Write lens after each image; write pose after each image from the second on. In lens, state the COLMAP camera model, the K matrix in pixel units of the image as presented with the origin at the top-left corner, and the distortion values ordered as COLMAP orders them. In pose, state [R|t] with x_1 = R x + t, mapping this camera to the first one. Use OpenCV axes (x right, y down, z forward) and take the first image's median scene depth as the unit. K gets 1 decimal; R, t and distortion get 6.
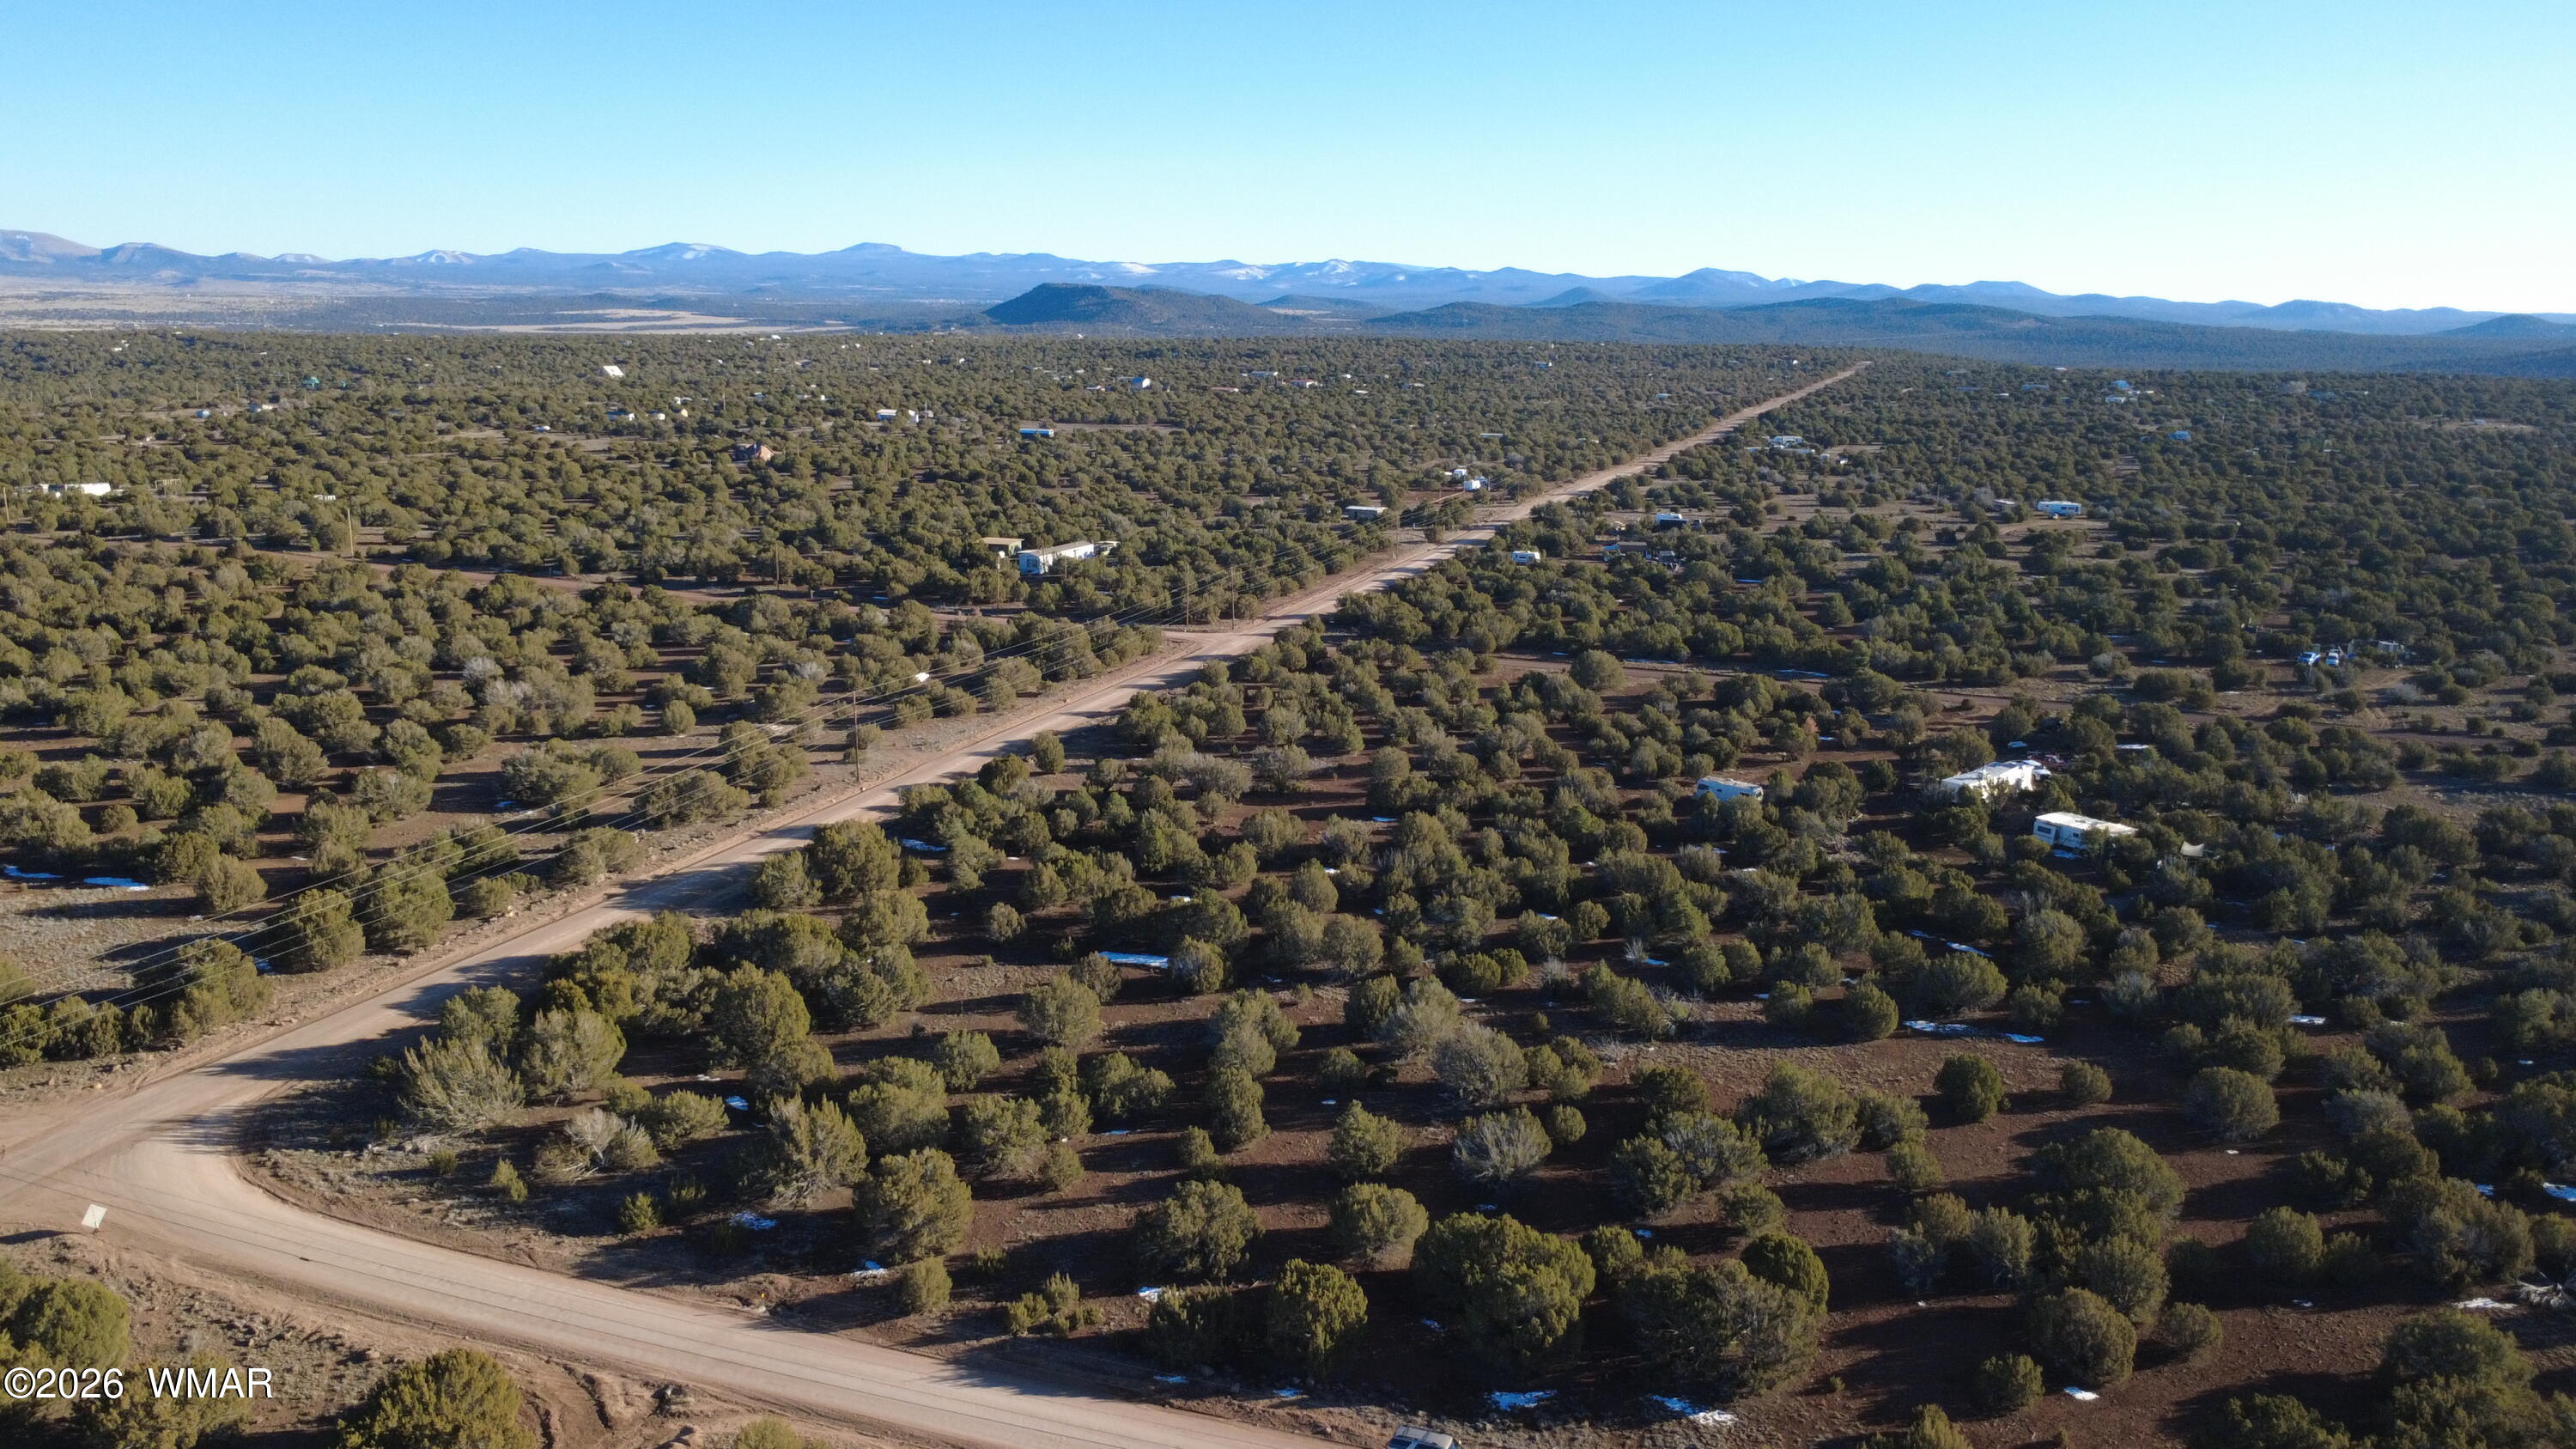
lens RADIAL K [[1829.9, 0, 1288.0], [0, 1829.9, 724.5], [0, 0, 1]] dist [0.001690, -0.003417]
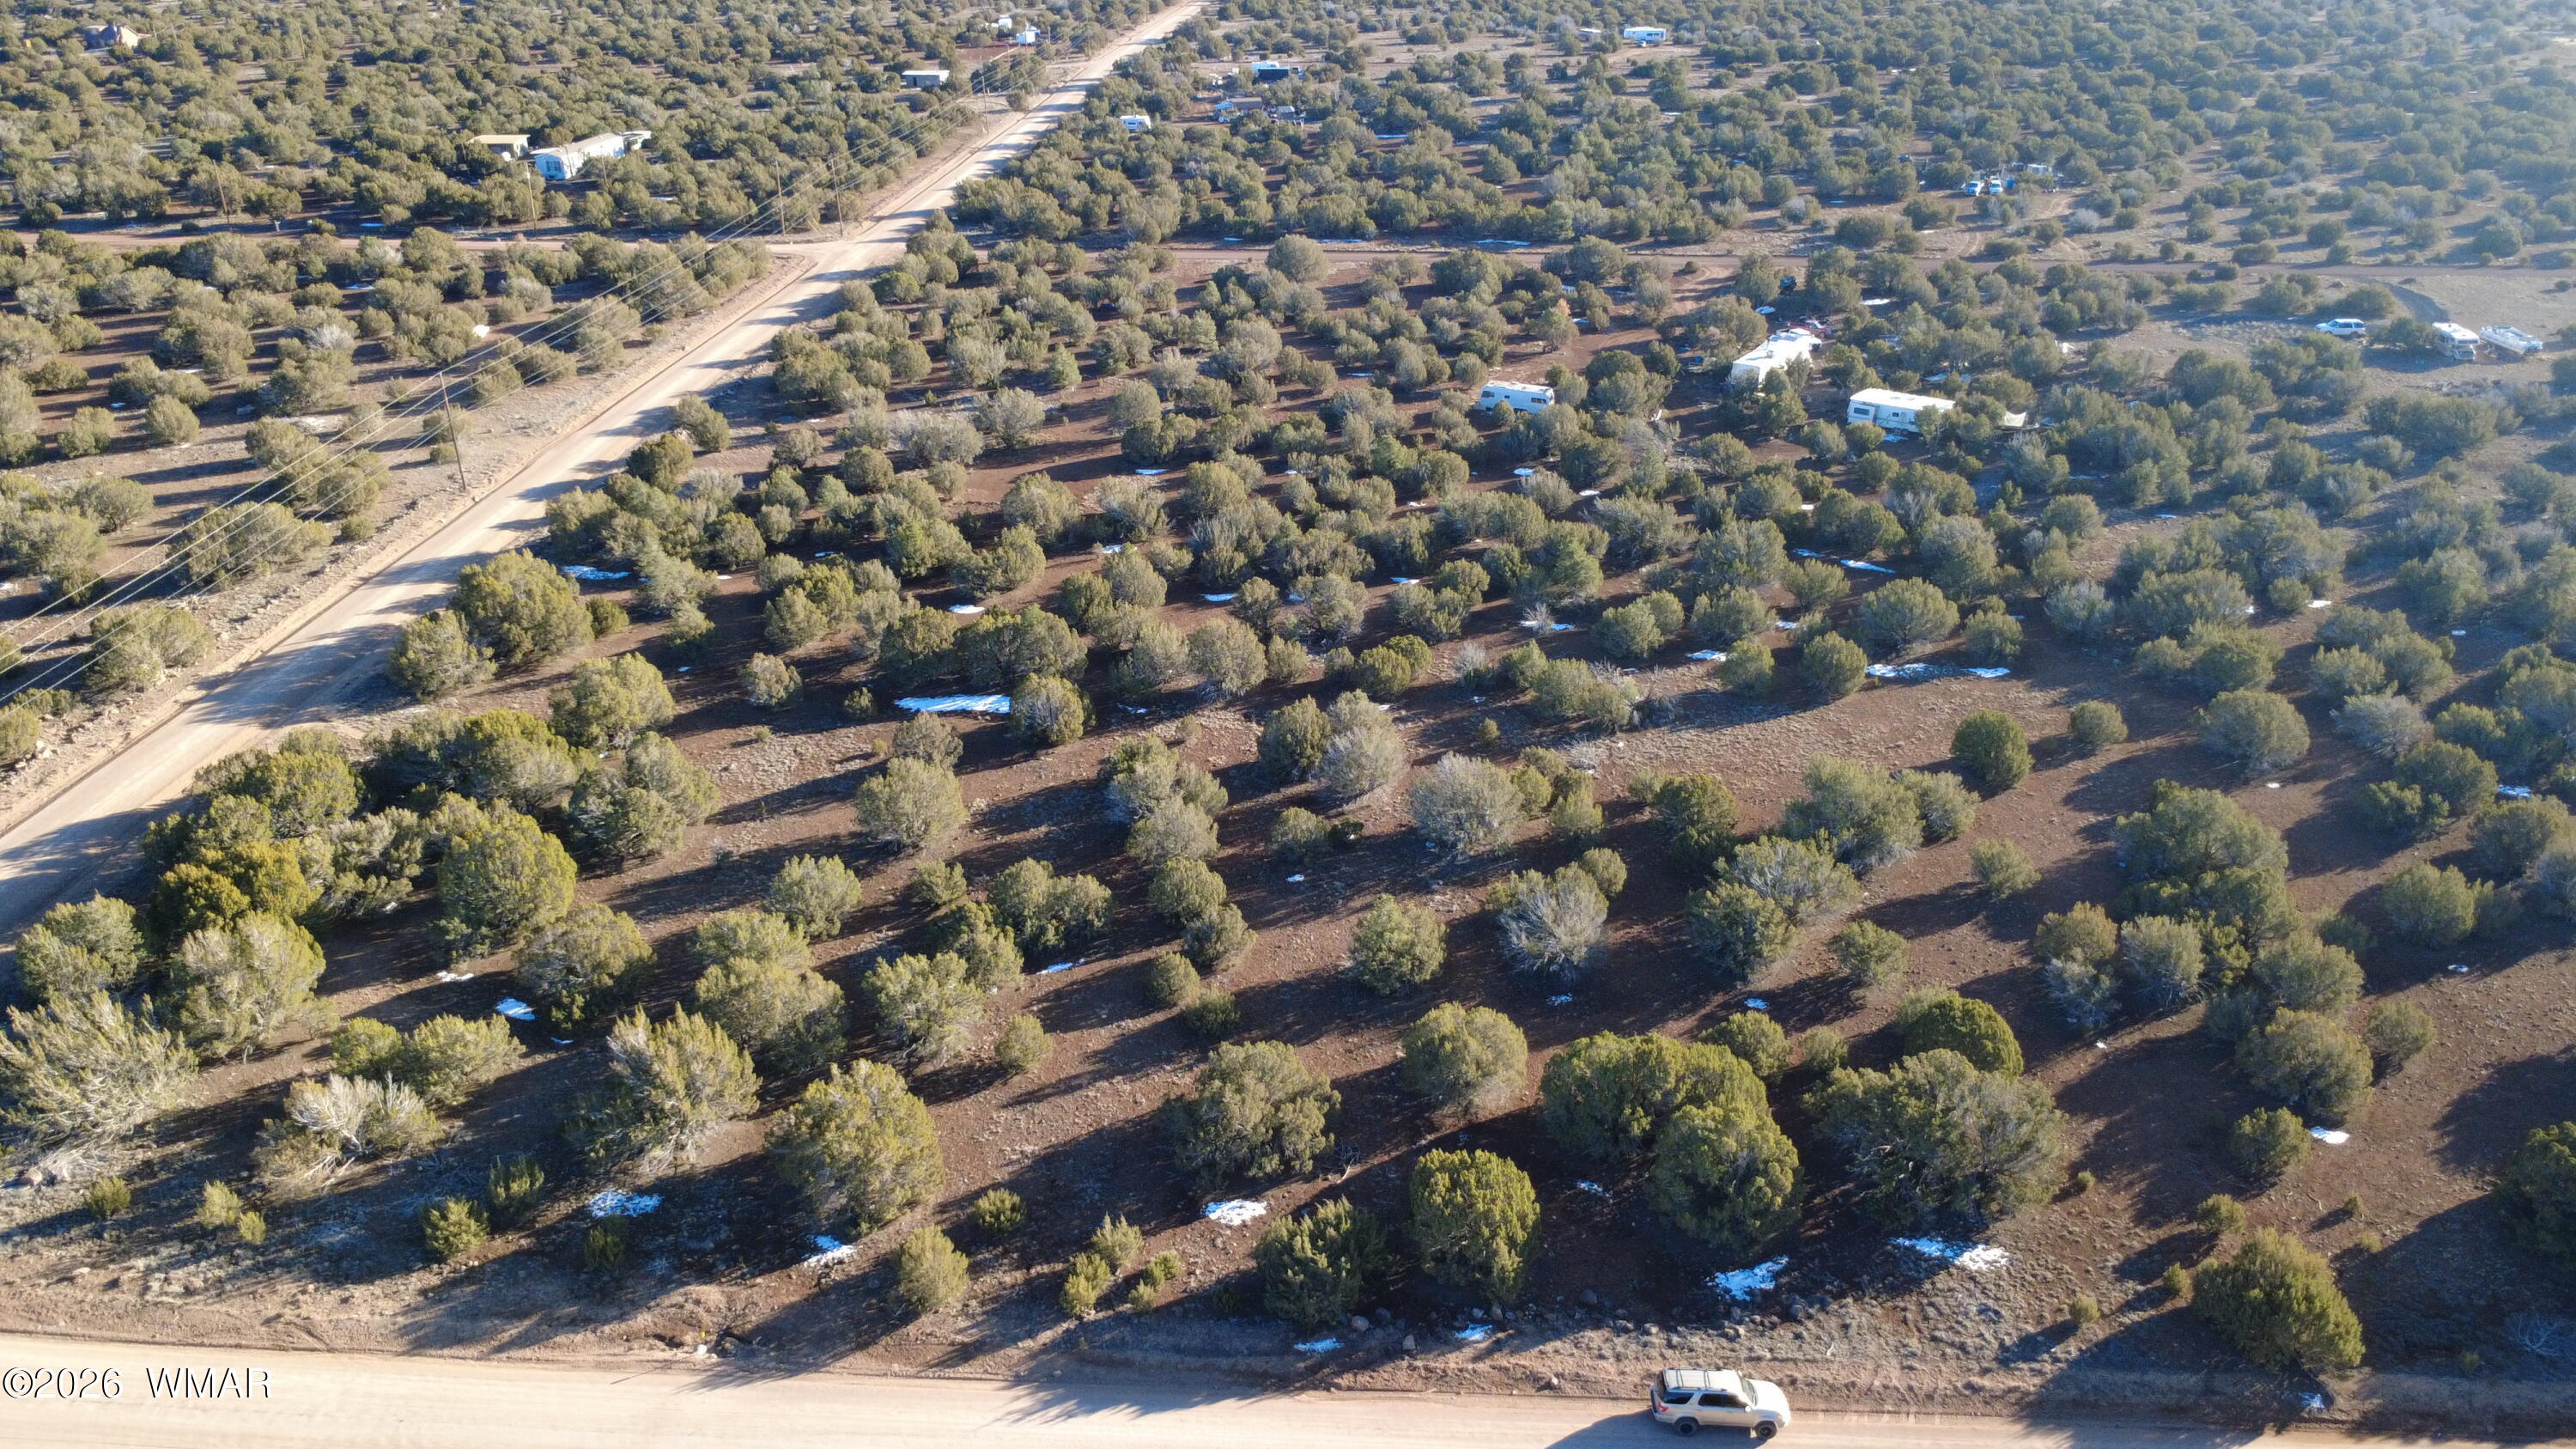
lens RADIAL K [[1829.9, 0, 1288.0], [0, 1829.9, 724.5], [0, 0, 1]] dist [0.001690, -0.003417]
pose [[0.961406, -0.137136, 0.238521, -0.103652], [0.078474, 0.967594, 0.240006, -0.032731], [-0.263705, -0.212025, 0.941013, 0.165458]]
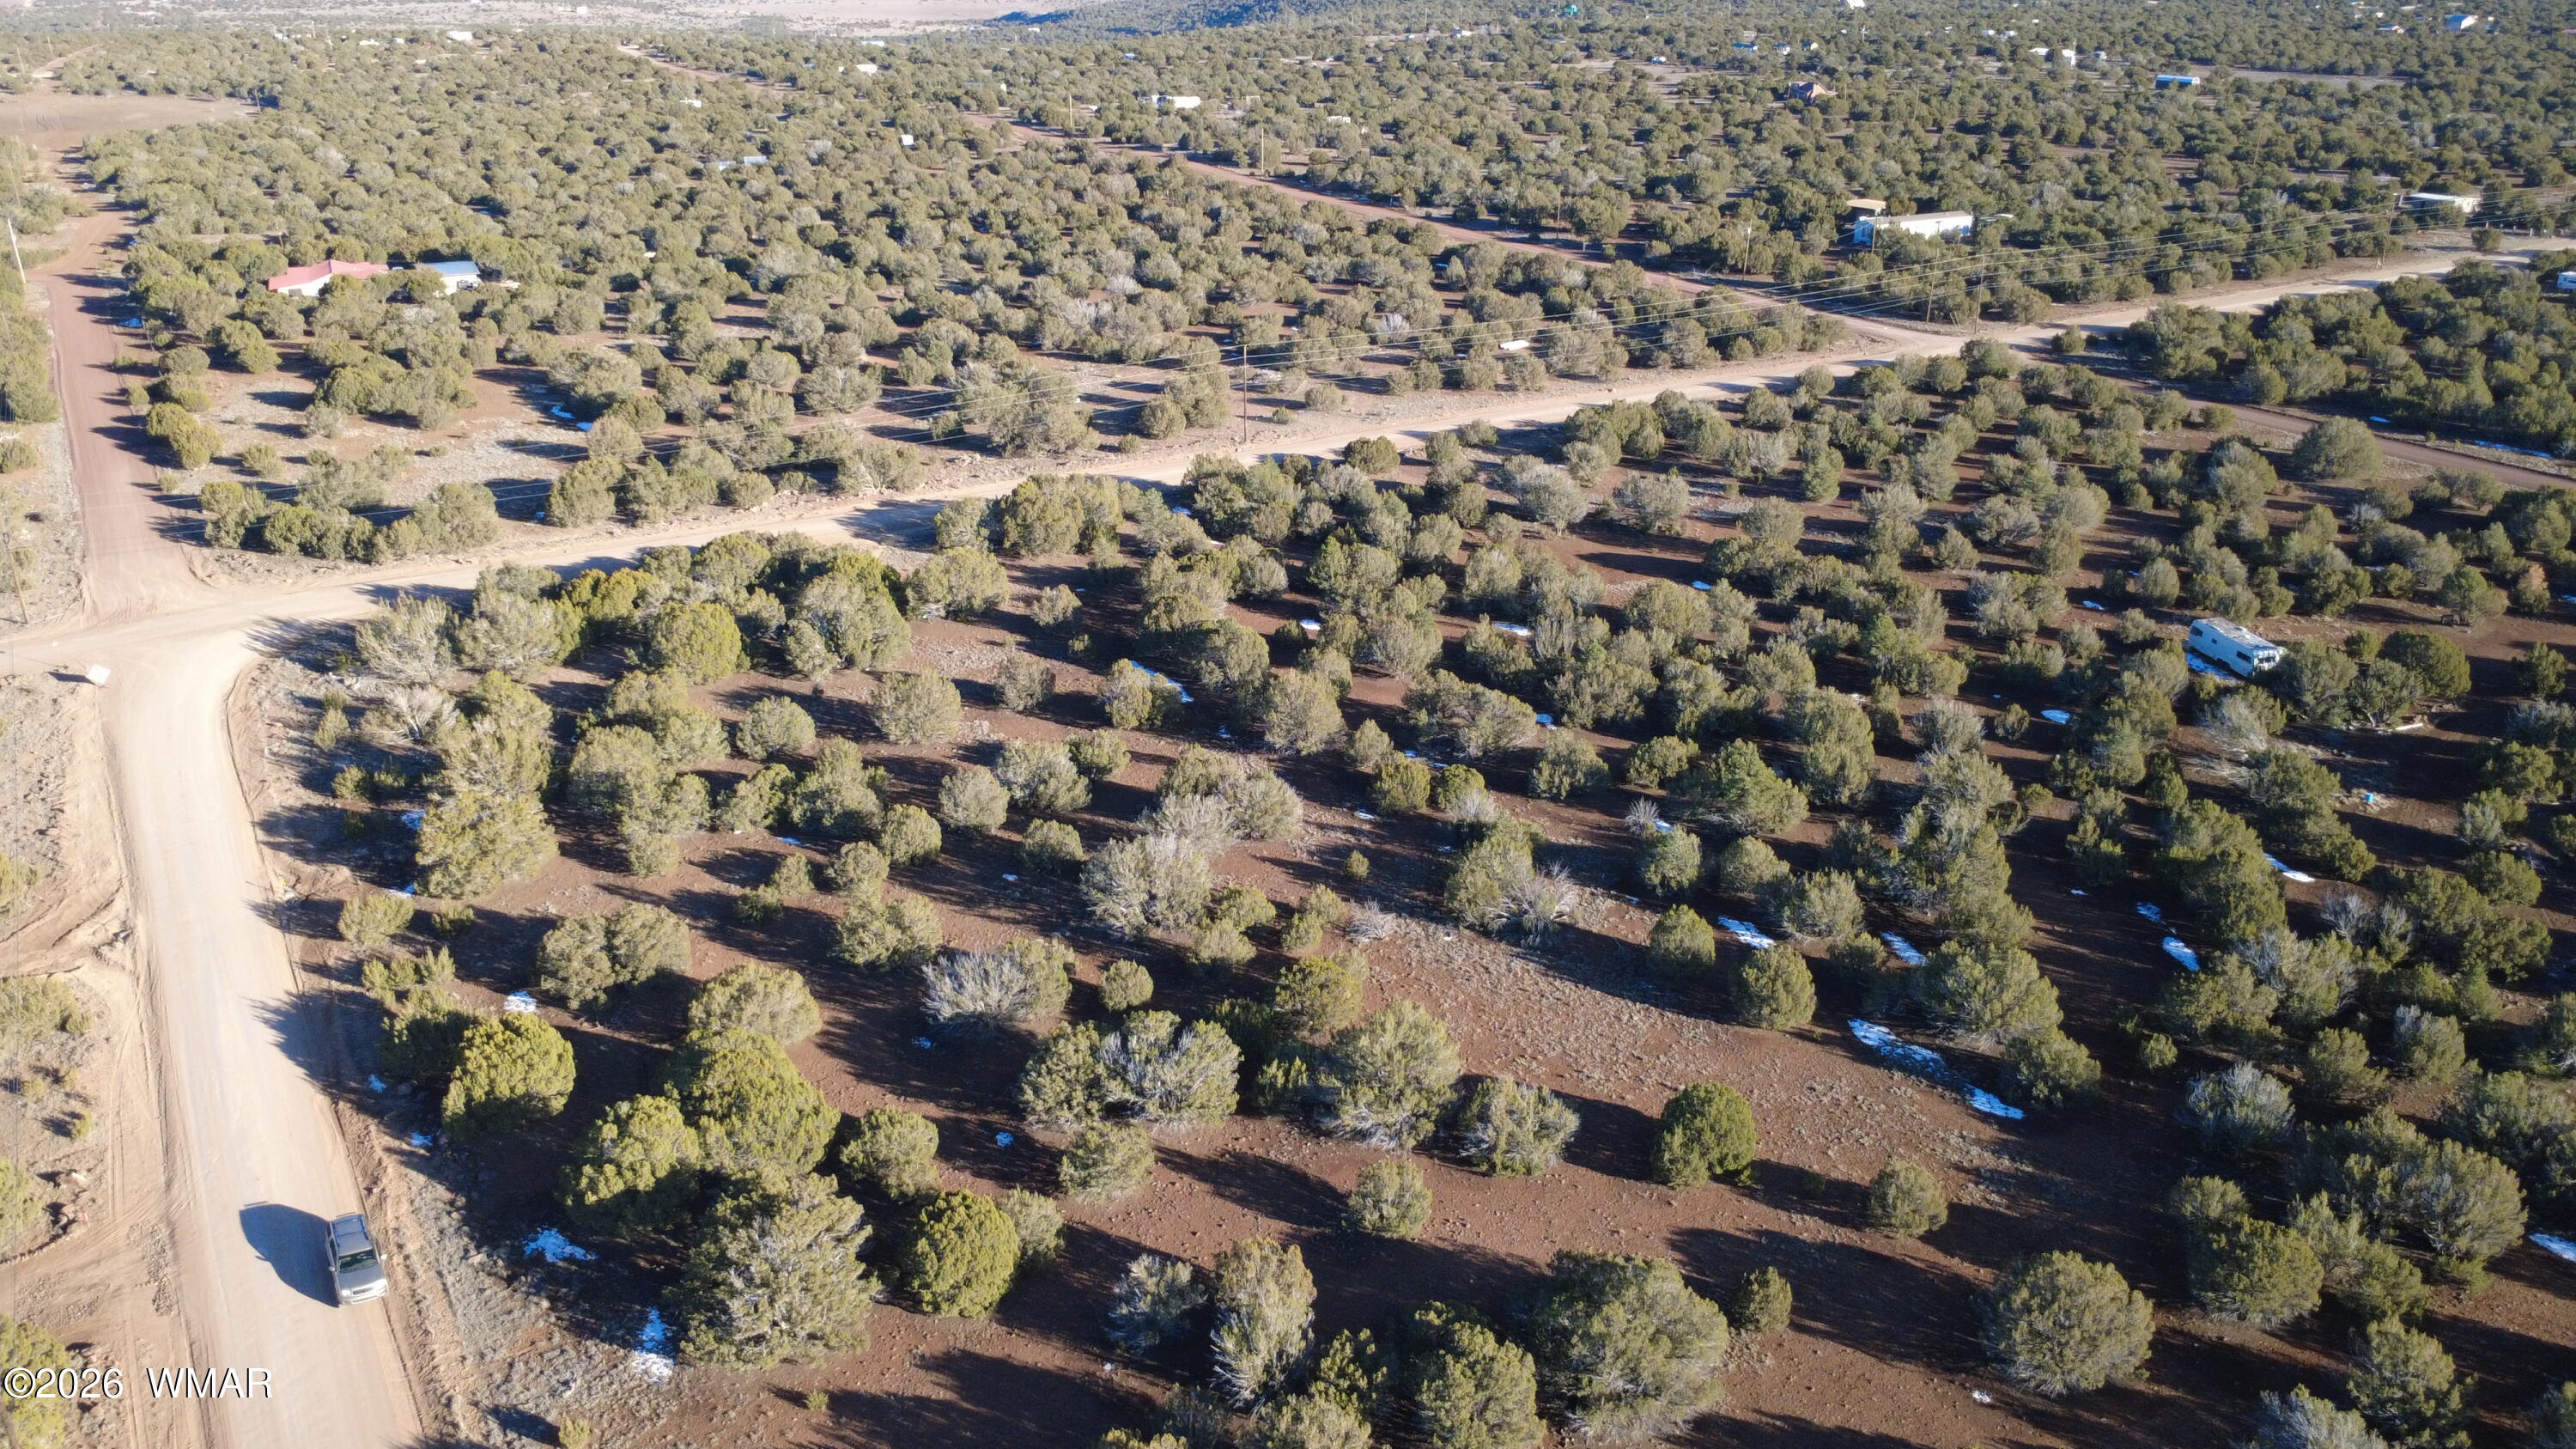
lens RADIAL K [[1829.9, 0, 1288.0], [0, 1829.9, 724.5], [0, 0, 1]] dist [0.001690, -0.003417]
pose [[0.788948, 0.235378, -0.567589, 0.375333], [-0.131083, 0.966930, 0.218778, -0.041590], [0.600315, -0.098204, 0.793712, 0.259804]]
